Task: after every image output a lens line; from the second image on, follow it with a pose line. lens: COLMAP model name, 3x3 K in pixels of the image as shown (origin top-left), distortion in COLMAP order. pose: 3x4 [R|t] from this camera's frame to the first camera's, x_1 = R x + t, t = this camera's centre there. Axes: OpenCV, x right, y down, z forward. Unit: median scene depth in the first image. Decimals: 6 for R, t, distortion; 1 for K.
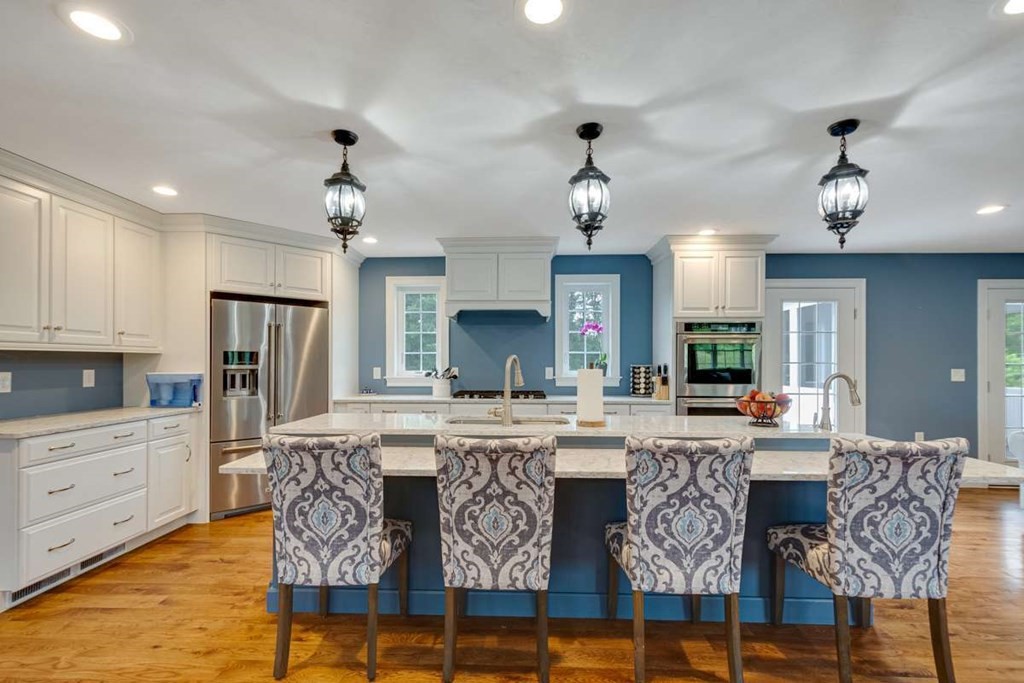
lens RADIAL K [[450.6, 0, 511.8], [0, 450.6, 358.6], [0, 0, 1]] dist [0.008492, -0.000385]
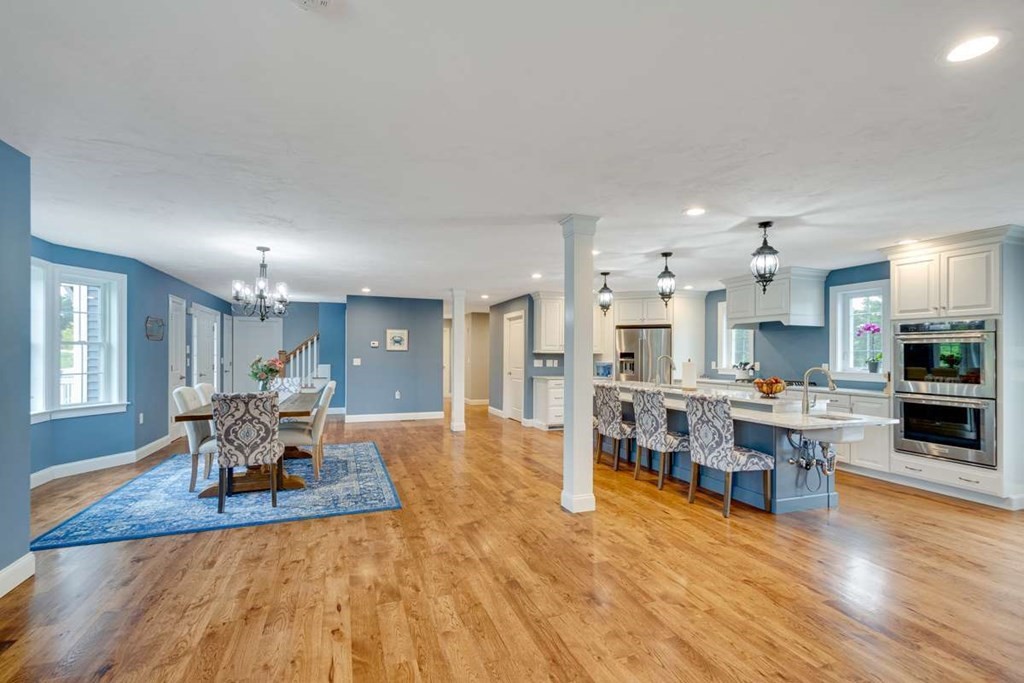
lens RADIAL K [[450.6, 0, 506.7], [0, 450.6, 352.1], [0, 0, 1]] dist [0.008492, -0.000385]
pose [[0.375437, -0.003838, -0.926840, 1.198630], [-0.001312, 0.999988, -0.004673, -0.006918], [0.926847, 0.002971, 0.375428, -0.349349]]
